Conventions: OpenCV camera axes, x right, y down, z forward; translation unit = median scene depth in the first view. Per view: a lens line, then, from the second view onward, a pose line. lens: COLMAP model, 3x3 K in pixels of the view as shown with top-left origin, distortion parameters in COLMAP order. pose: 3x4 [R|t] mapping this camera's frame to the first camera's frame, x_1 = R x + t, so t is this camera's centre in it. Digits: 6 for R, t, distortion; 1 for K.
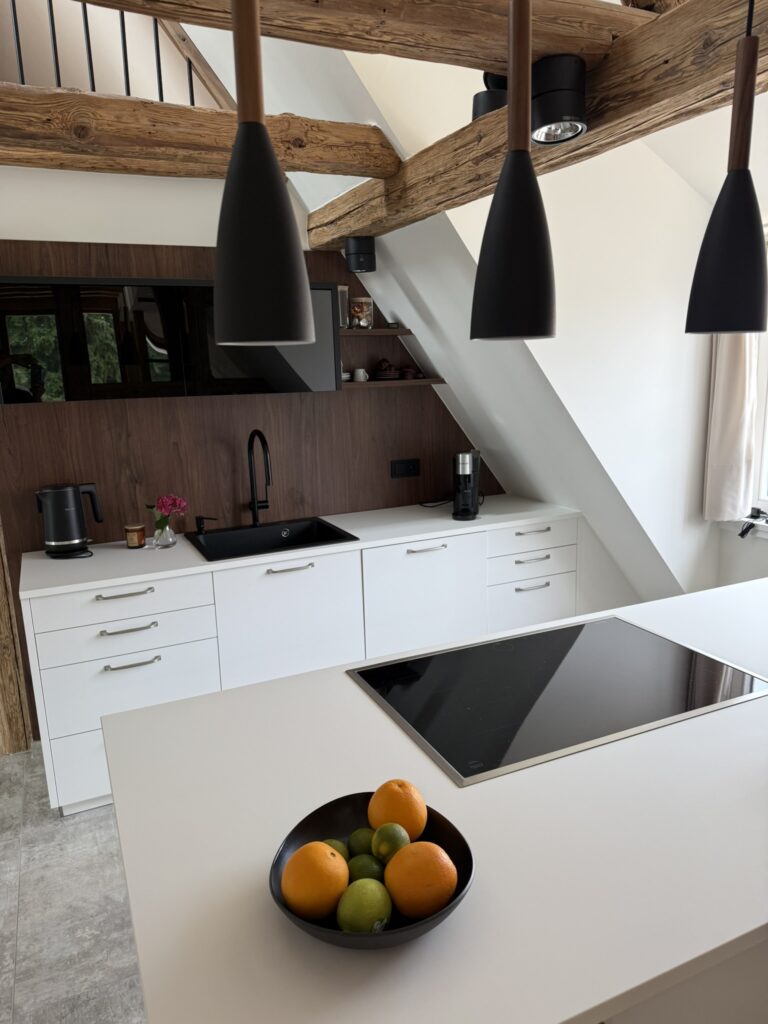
lens RADIAL K [[716.4, 0, 379.8], [0, 716.4, 520.7], [0, 0, 1]] dist [0.045340, -0.052522]
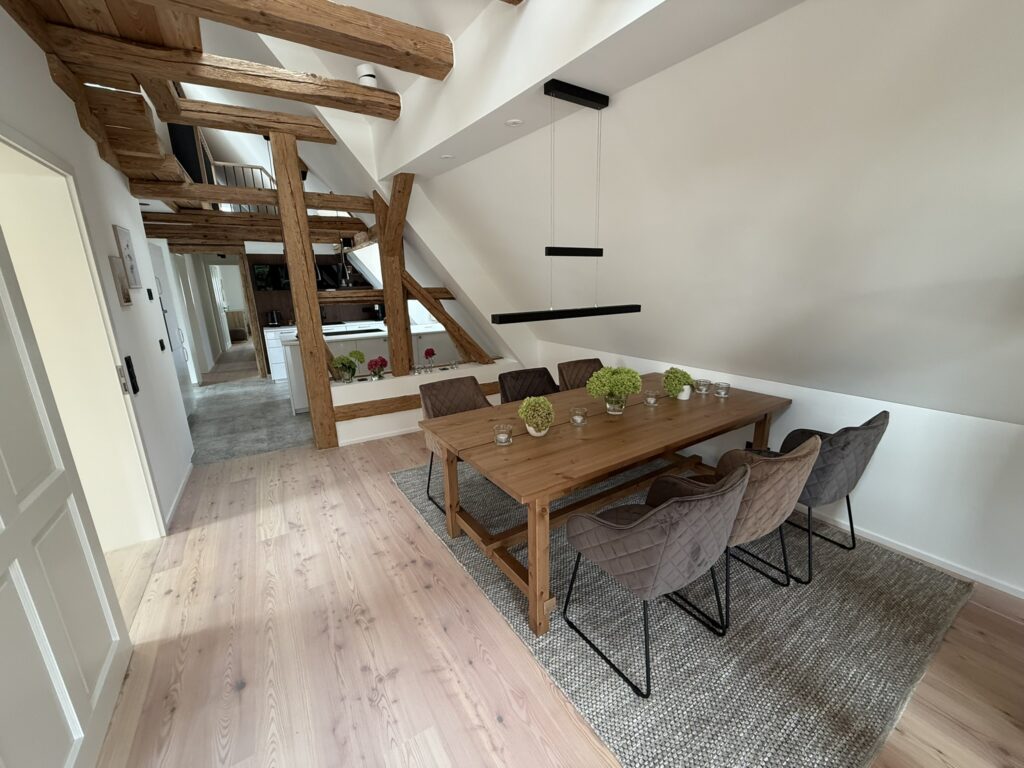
lens RADIAL K [[408.7, 0, 511.0], [0, 408.7, 384.3], [0, 0, 1]] dist [0.001541, -0.001003]
pose [[0.995836, -0.015091, 0.089907, 0.743288], [0.011561, 0.999146, 0.039661, 0.307065], [-0.090429, -0.038456, 0.995160, -1.558144]]
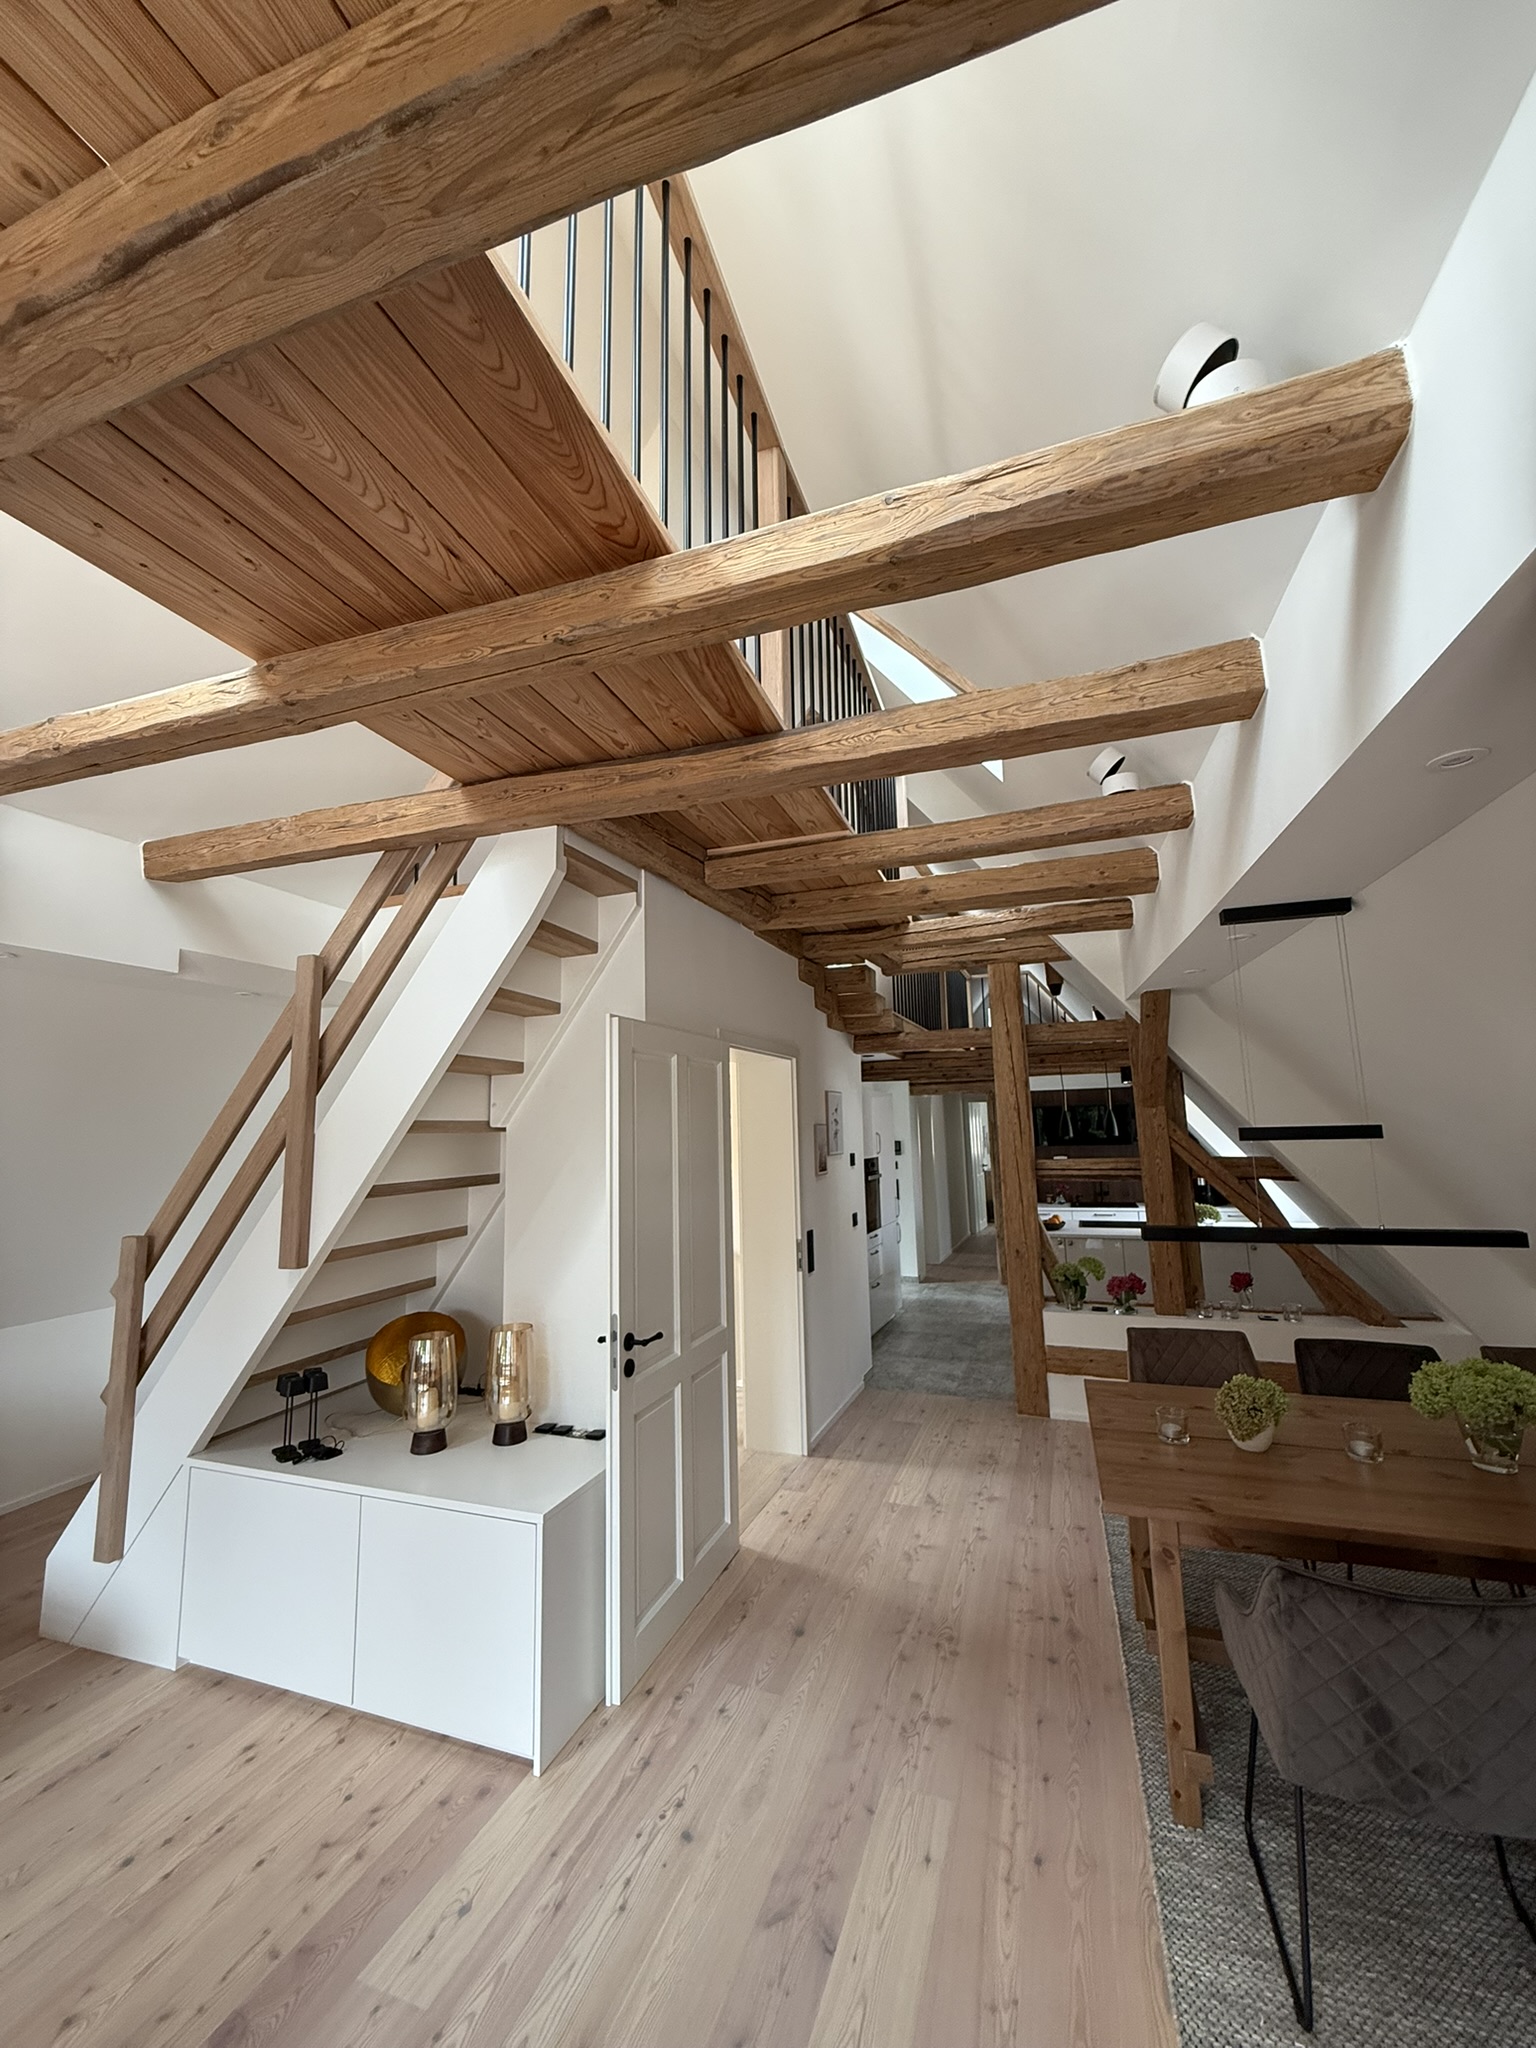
lens RADIAL K [[817.3, 0, 767.3], [0, 817.3, 1014.8], [0, 0, 1]] dist [0.001541, -0.001003]
pose [[0.687501, -0.087282, -0.720919, 1.168037], [-0.145167, 0.956194, -0.254205, 0.288266], [0.711526, 0.279419, 0.644713, -1.848614]]
